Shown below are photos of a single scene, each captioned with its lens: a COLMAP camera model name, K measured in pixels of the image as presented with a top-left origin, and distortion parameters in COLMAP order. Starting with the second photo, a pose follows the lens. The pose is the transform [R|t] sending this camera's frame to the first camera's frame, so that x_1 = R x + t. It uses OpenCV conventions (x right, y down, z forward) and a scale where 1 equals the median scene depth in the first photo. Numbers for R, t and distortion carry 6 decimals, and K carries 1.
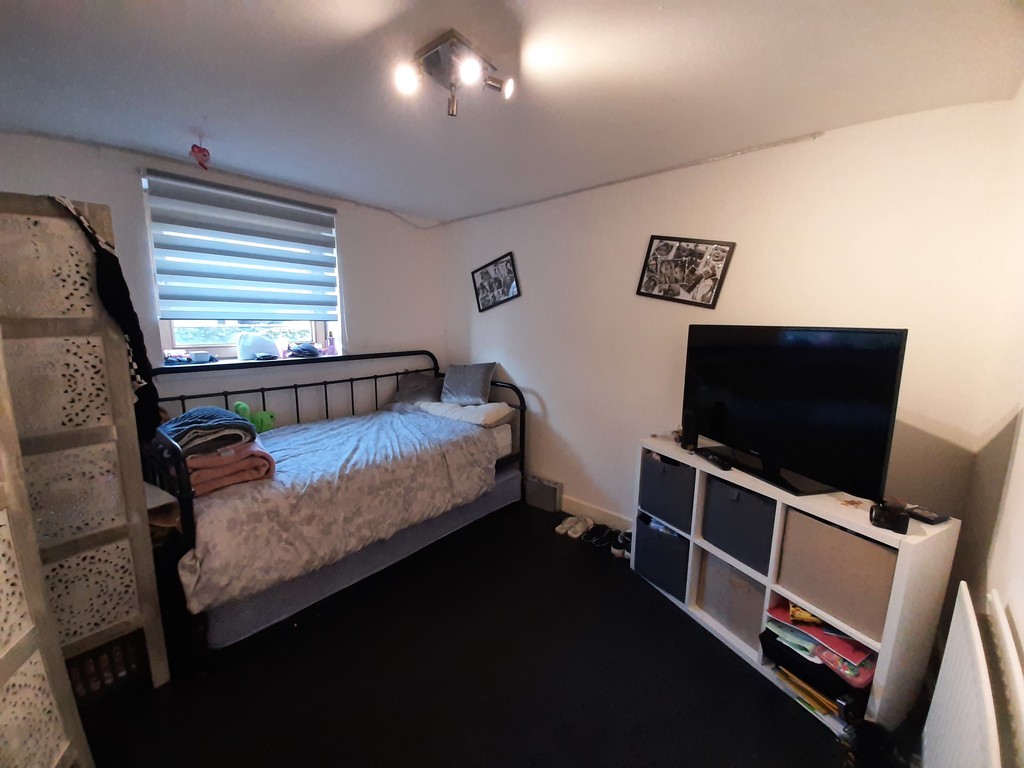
lens RADIAL K [[405.7, 0, 504.9], [0, 405.7, 375.0], [0, 0, 1]] dist [0.000010, -0.013180]
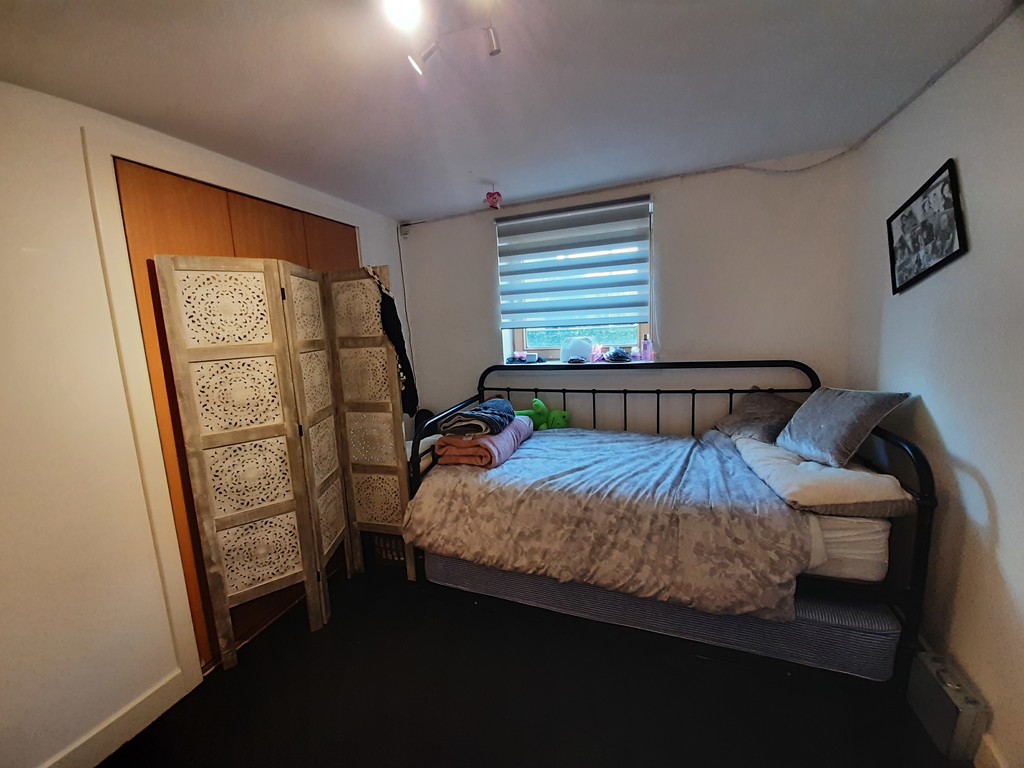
lens RADIAL K [[405.7, 0, 504.9], [0, 405.7, 375.0], [0, 0, 1]] dist [0.000010, -0.013180]
pose [[0.319594, 0.090006, -0.943270, 0.398602], [-0.069802, 0.995010, 0.071293, -0.076632], [0.944980, 0.043058, 0.324281, 0.527057]]
